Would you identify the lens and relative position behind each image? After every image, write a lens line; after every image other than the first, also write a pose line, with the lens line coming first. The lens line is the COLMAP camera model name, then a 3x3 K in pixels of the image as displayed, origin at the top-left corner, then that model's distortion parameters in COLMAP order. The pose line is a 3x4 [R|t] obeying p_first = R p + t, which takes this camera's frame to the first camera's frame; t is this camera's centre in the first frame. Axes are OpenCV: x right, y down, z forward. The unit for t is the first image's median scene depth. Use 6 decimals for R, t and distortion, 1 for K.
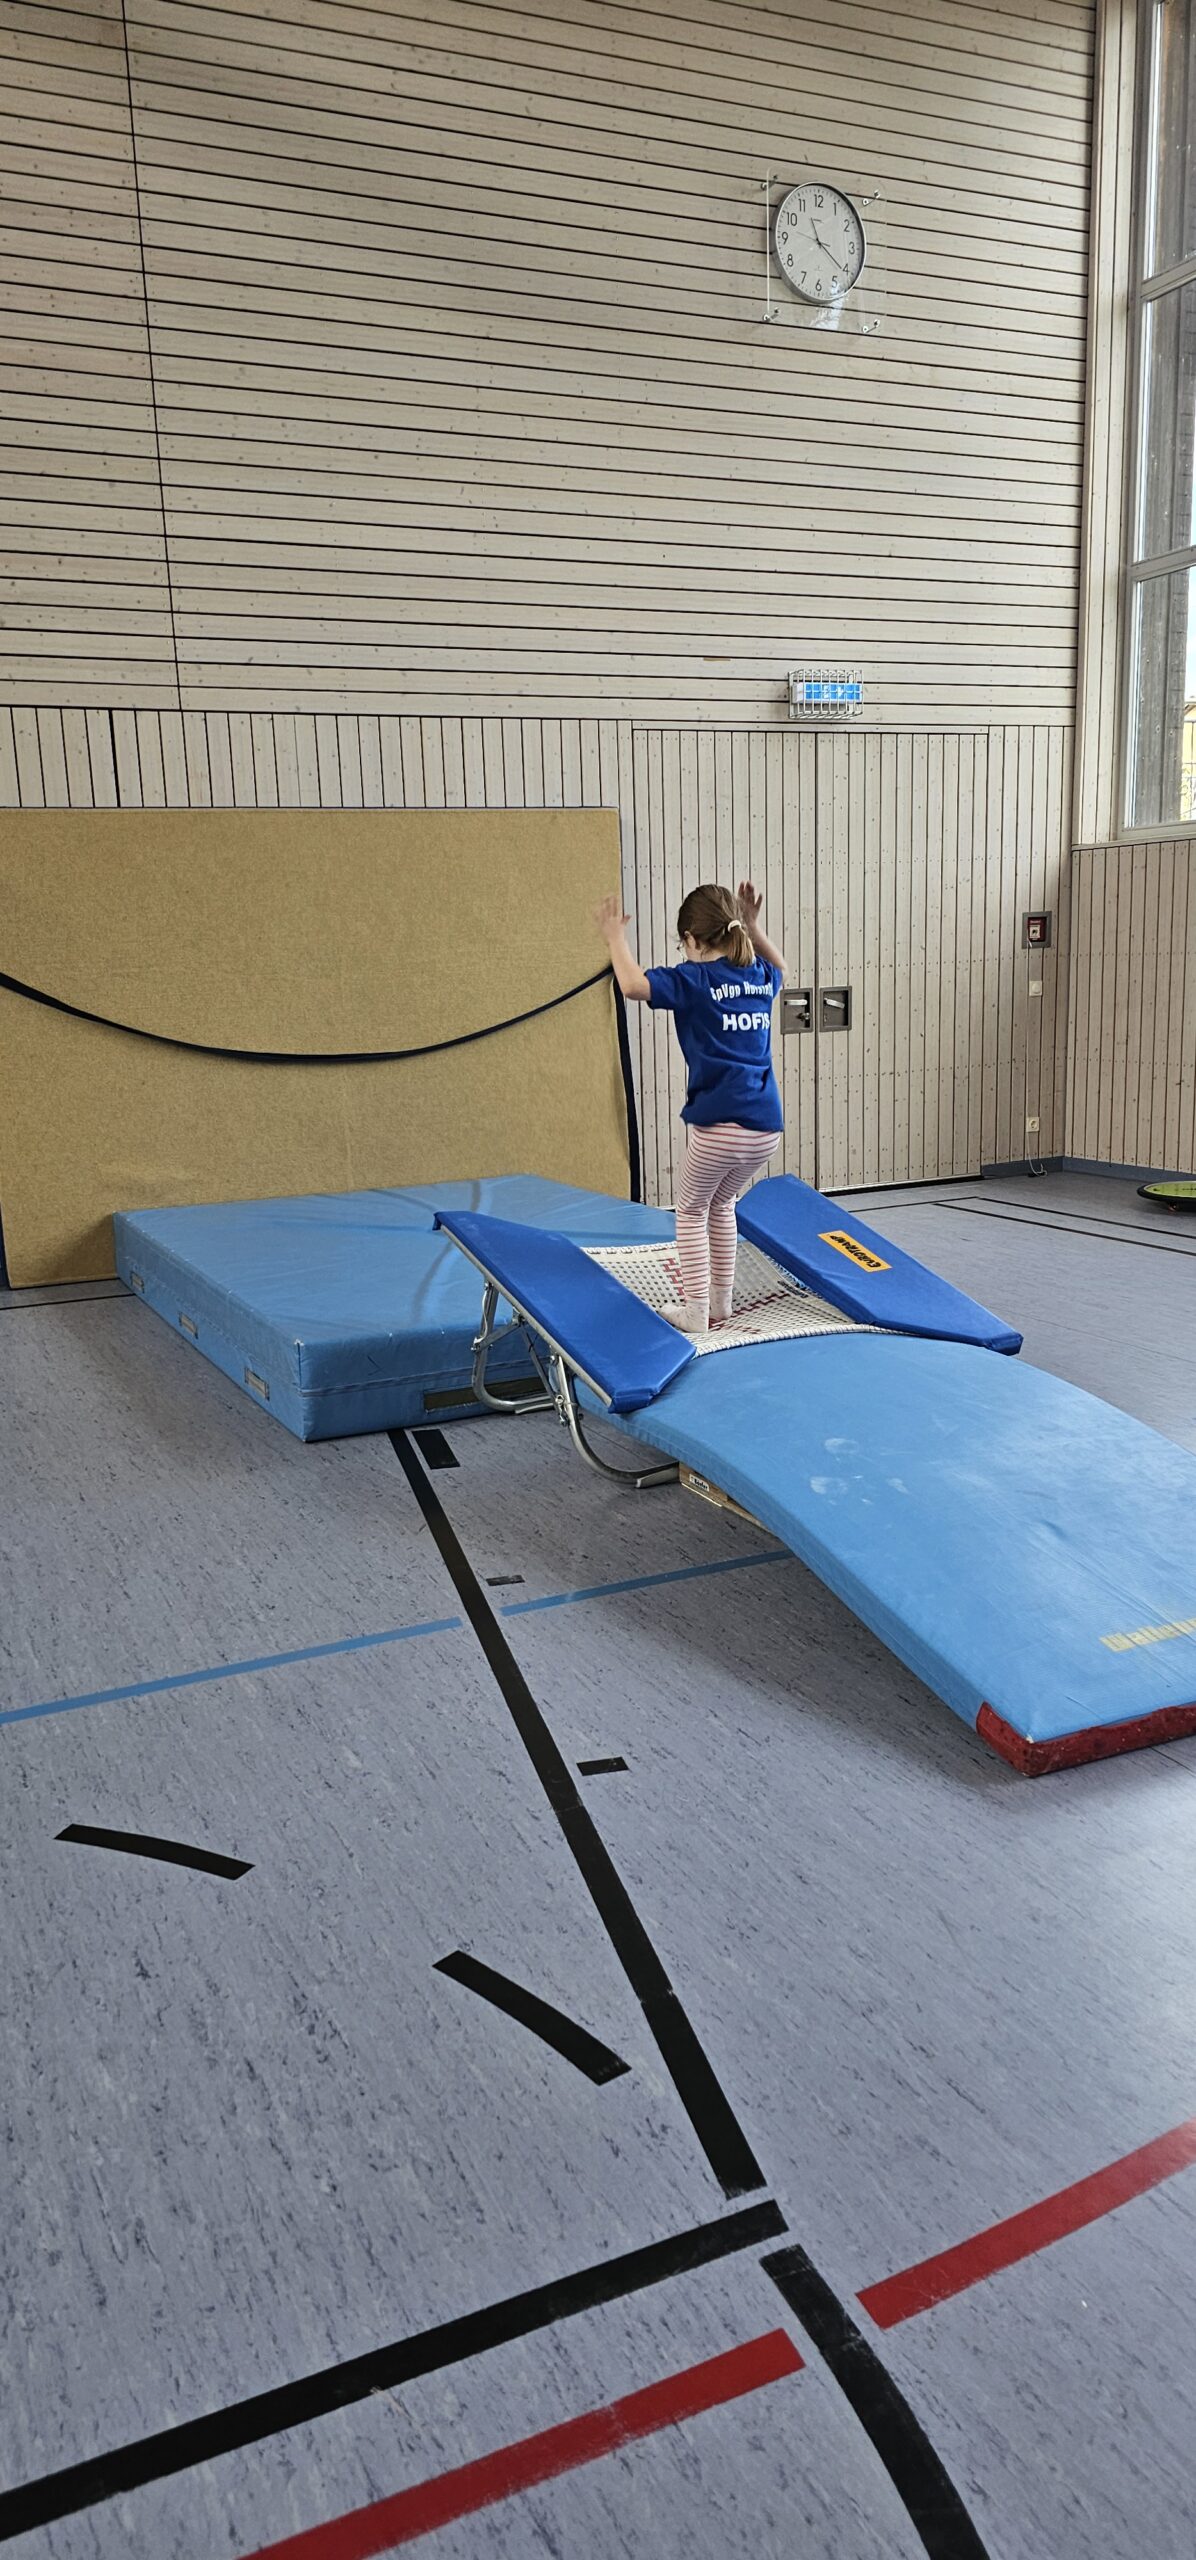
lens RADIAL K [[1729.1, 0, 569.0], [0, 1729.1, 1323.0], [0, 0, 1]] dist [0.060364, -0.051636]
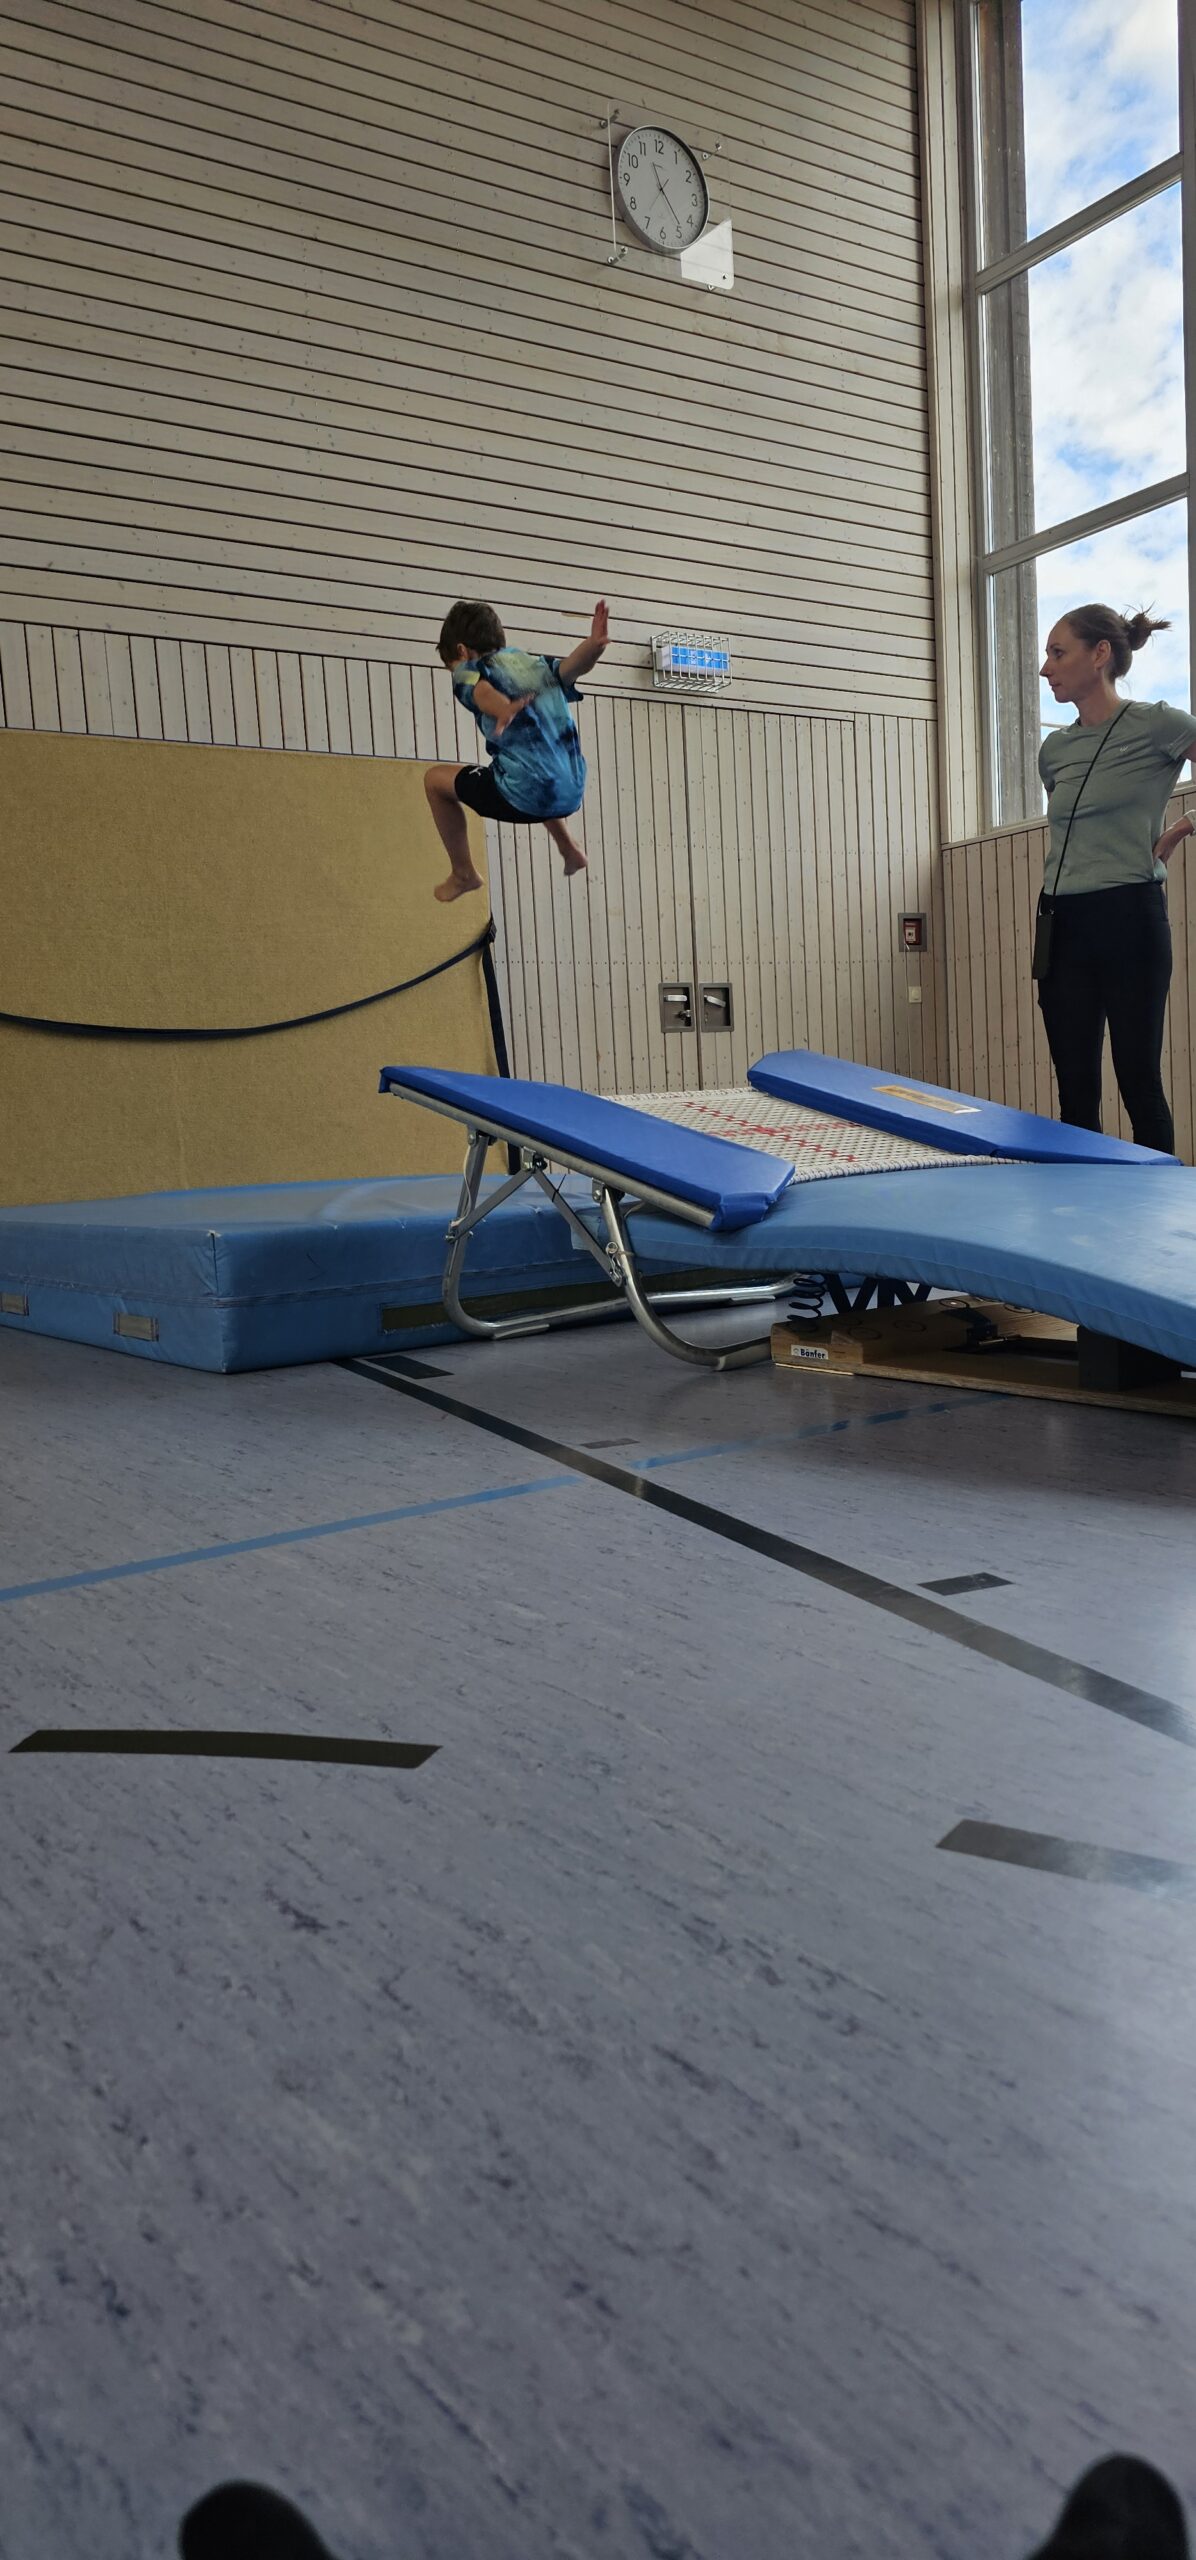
lens RADIAL K [[1729.1, 0, 592.9], [0, 1729.1, 1310.6], [0, 0, 1]] dist [0.060364, -0.051636]
pose [[0.985859, -0.039514, 0.162850, -0.076064], [0.058051, 0.992158, -0.110690, 0.086831], [-0.157199, 0.118579, 0.980422, 0.172094]]
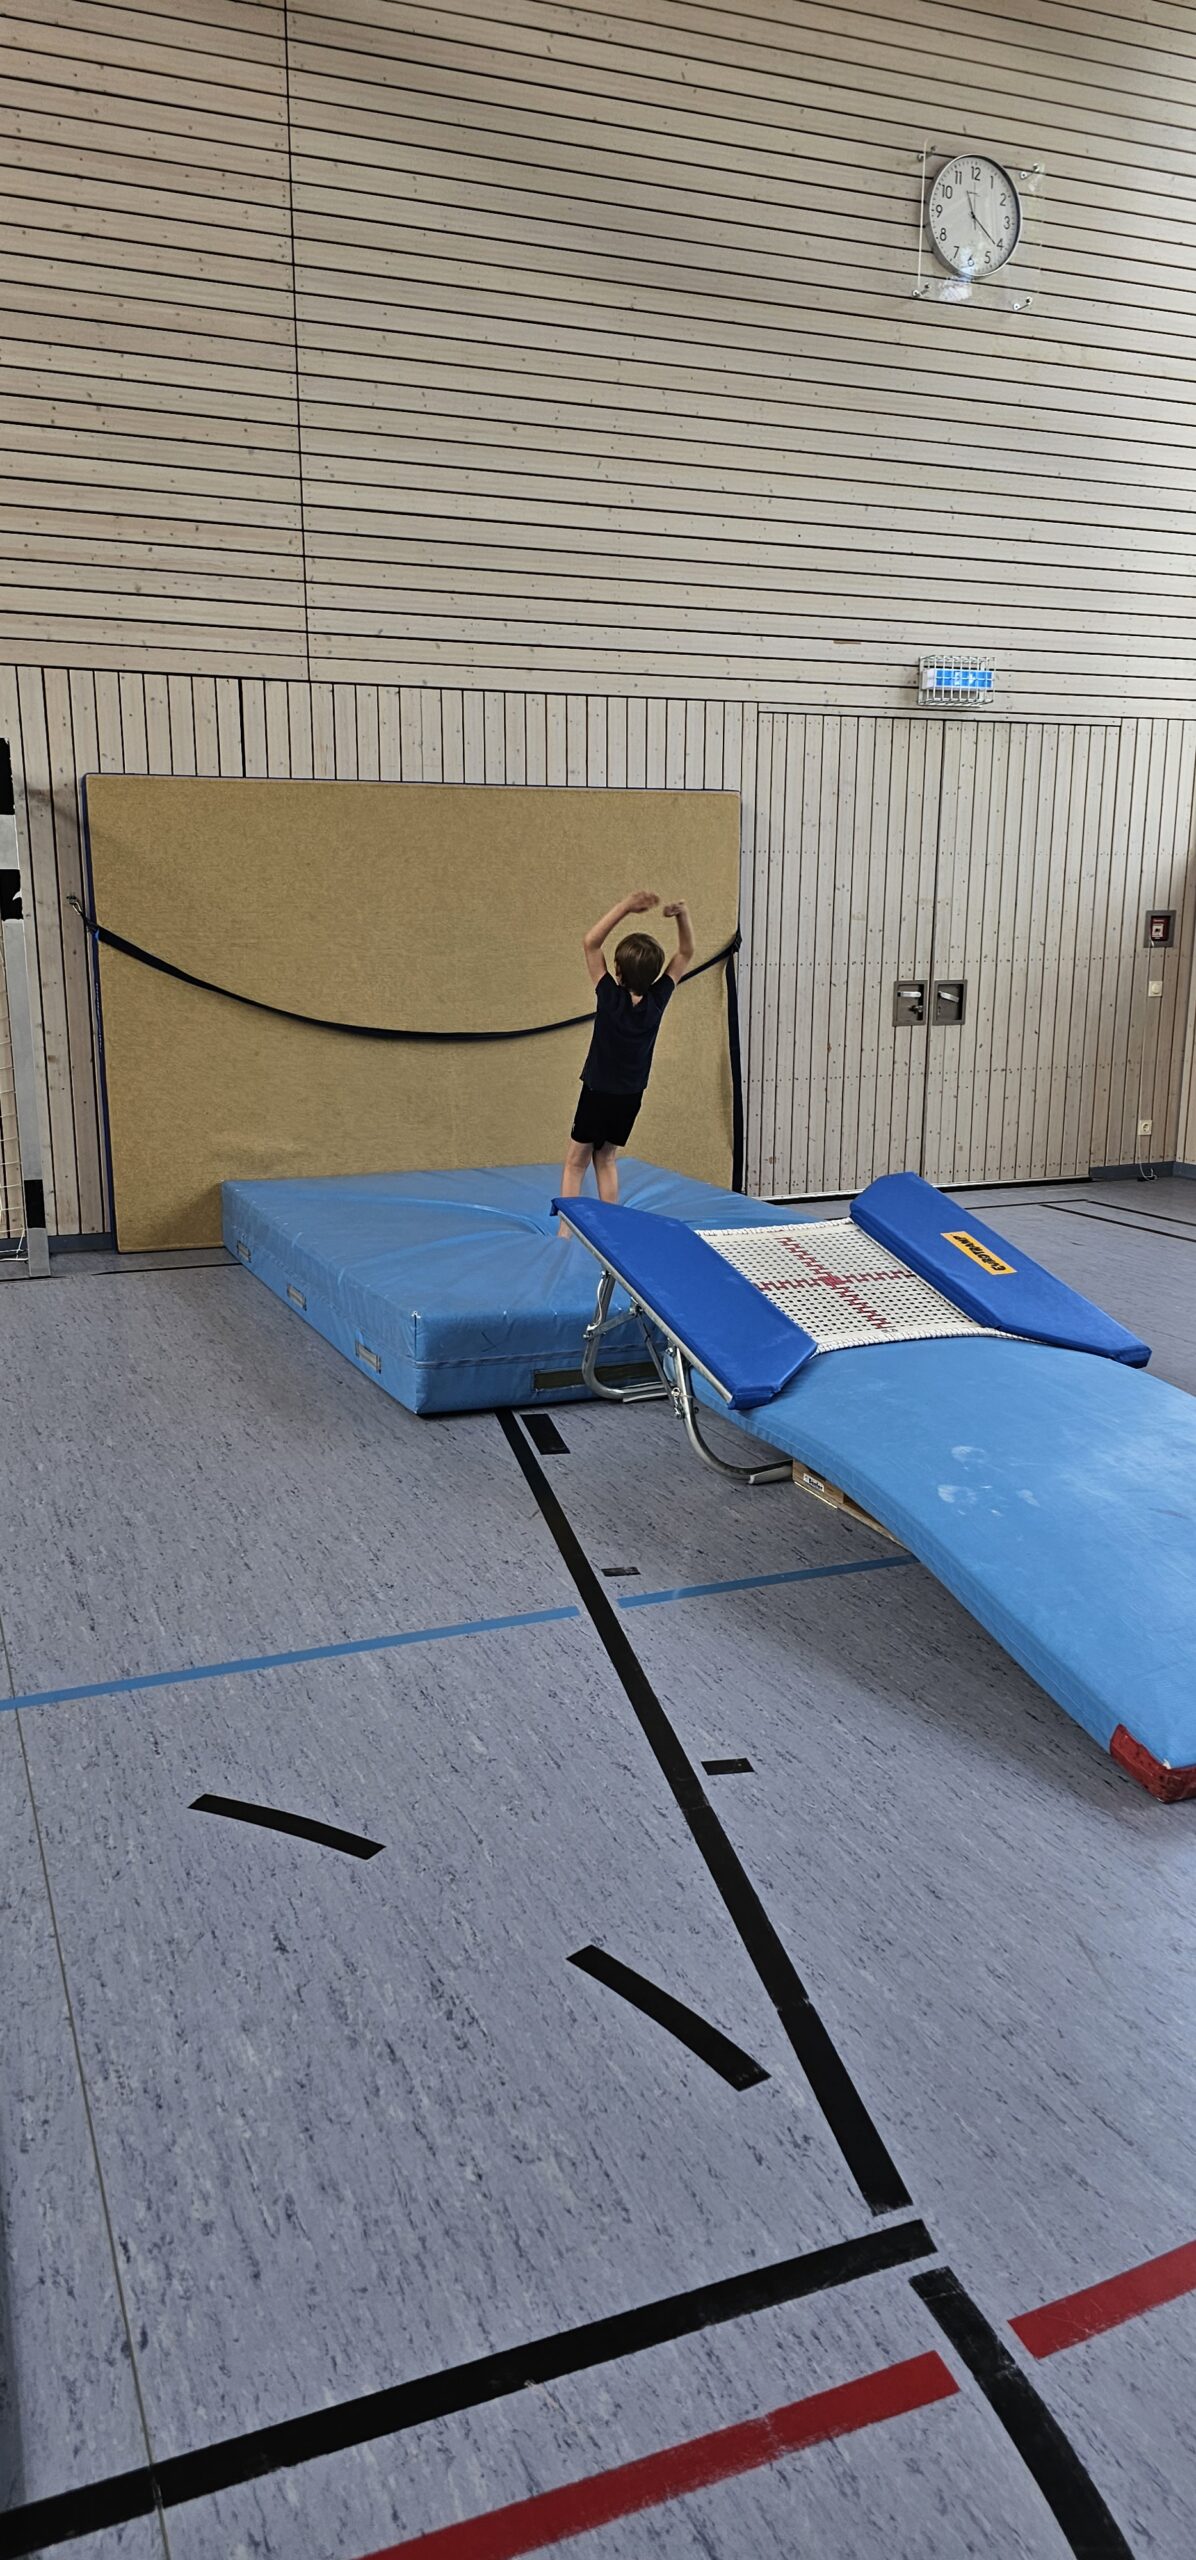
lens RADIAL K [[1729.1, 0, 562.4], [0, 1729.1, 1335.7], [0, 0, 1]] dist [0.060364, -0.051636]
pose [[0.998046, 0.044635, -0.043719, -0.016845], [-0.043778, 0.998834, 0.020350, -0.003179], [0.044576, -0.018396, 0.998837, 0.001375]]
